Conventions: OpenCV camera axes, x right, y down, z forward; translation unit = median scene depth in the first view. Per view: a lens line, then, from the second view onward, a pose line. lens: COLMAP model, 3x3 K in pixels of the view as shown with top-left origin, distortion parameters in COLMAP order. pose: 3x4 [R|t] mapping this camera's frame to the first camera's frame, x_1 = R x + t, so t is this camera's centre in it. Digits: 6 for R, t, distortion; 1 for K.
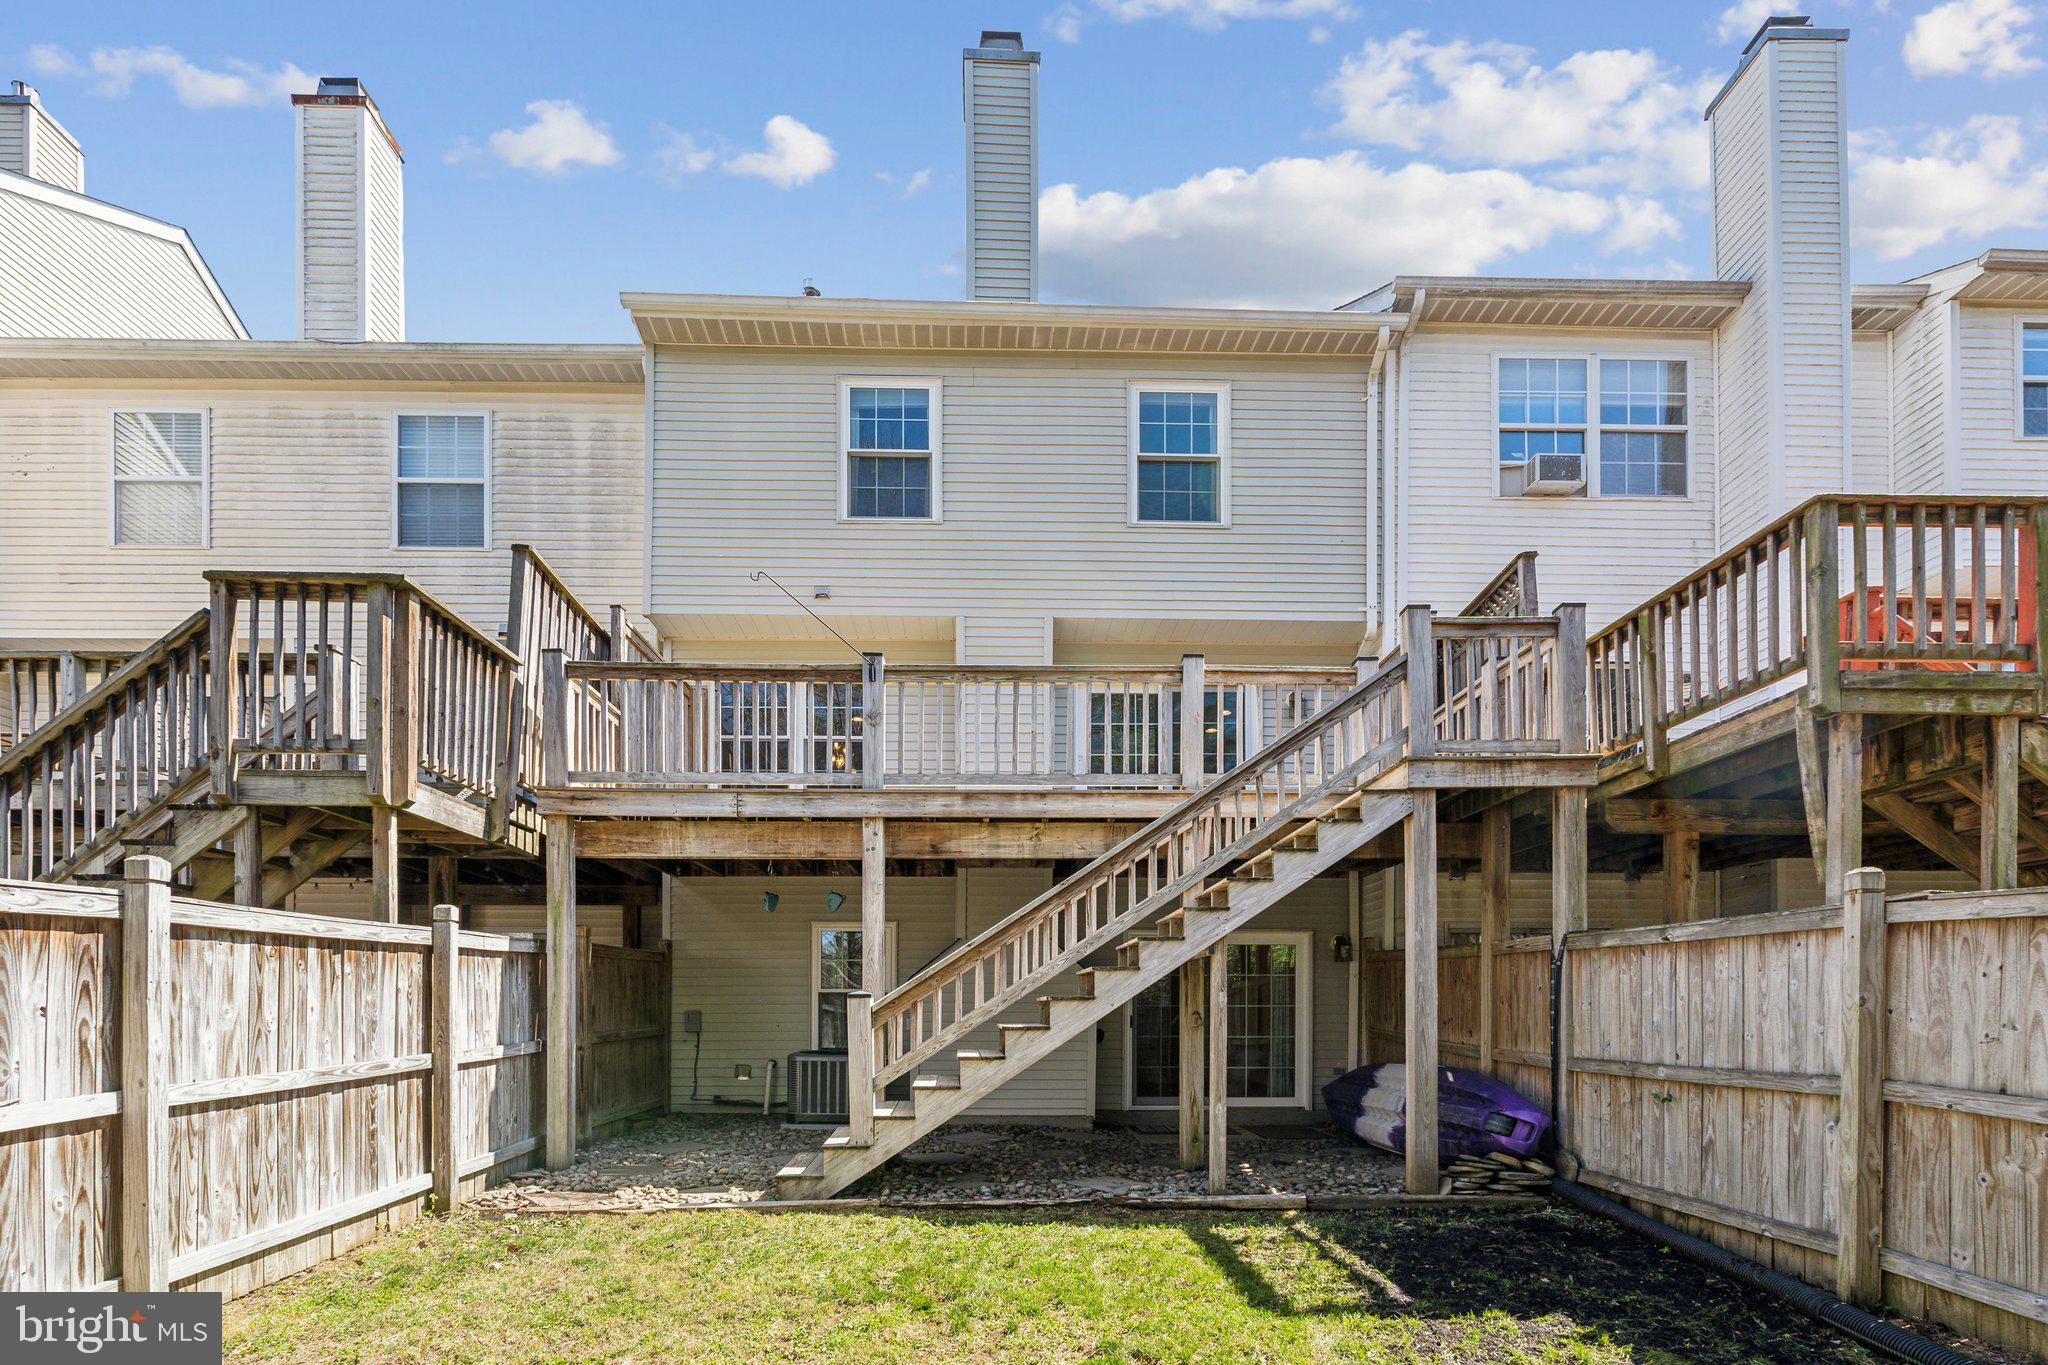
lens RADIAL K [[924.8, 0, 1020.5], [0, 924.8, 1008.4], [0, 0, 1]] dist [0.000140, -0.000285]
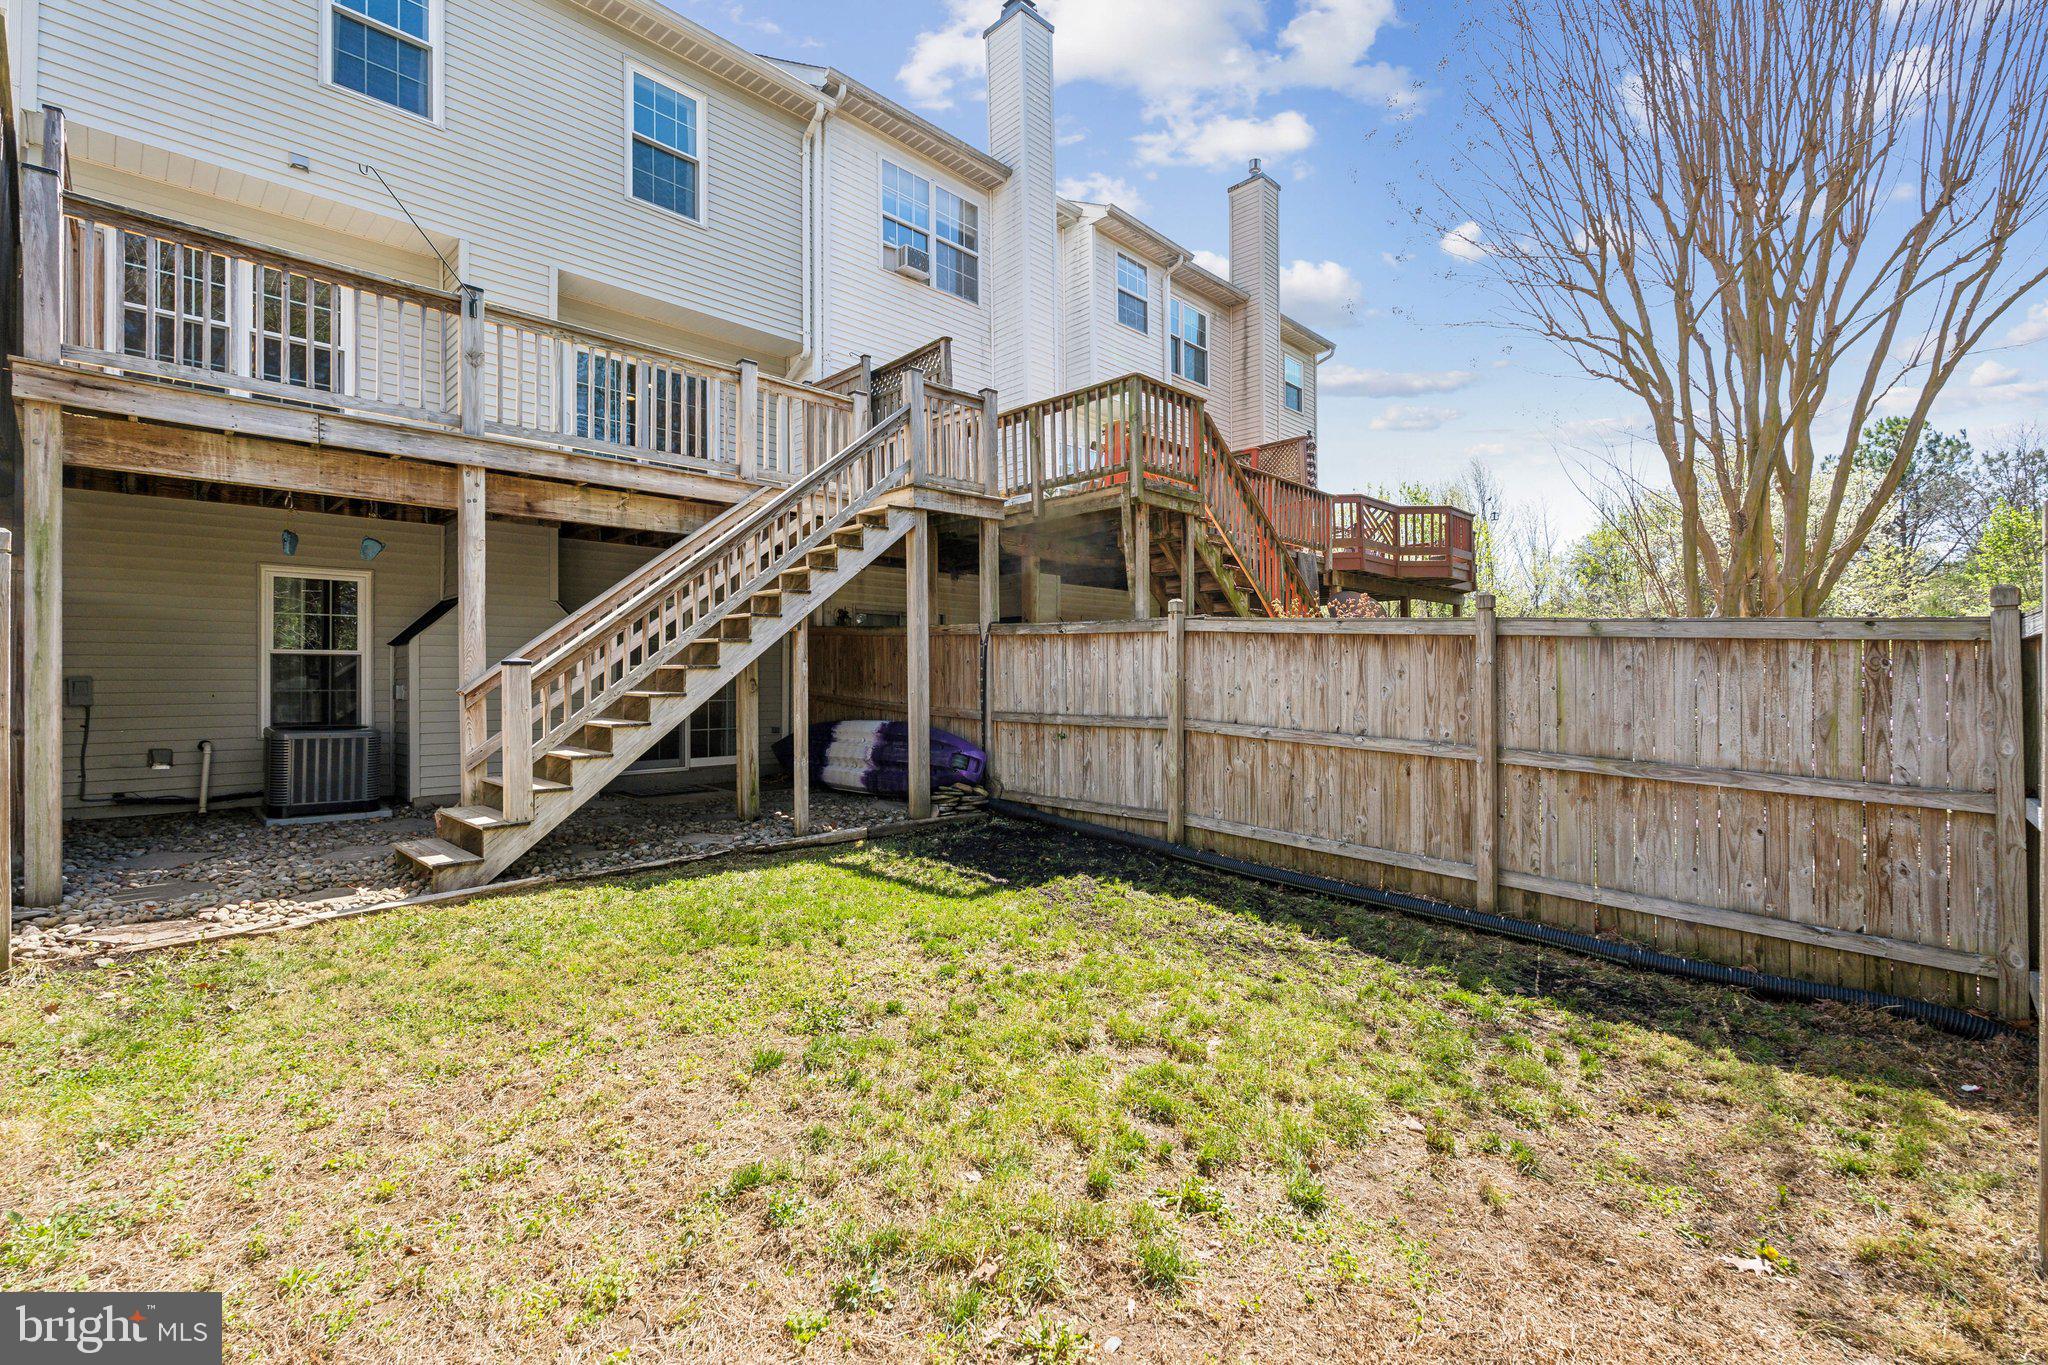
lens RADIAL K [[926.6, 0, 1014.0], [0, 926.6, 656.3], [0, 0, 1]] dist [-0.001424, -0.000513]
pose [[0.704418, 0.017731, 0.709564, -0.418988], [-0.006494, 0.999807, -0.018538, -0.005617], [-0.709756, 0.008450, 0.704397, -0.019176]]
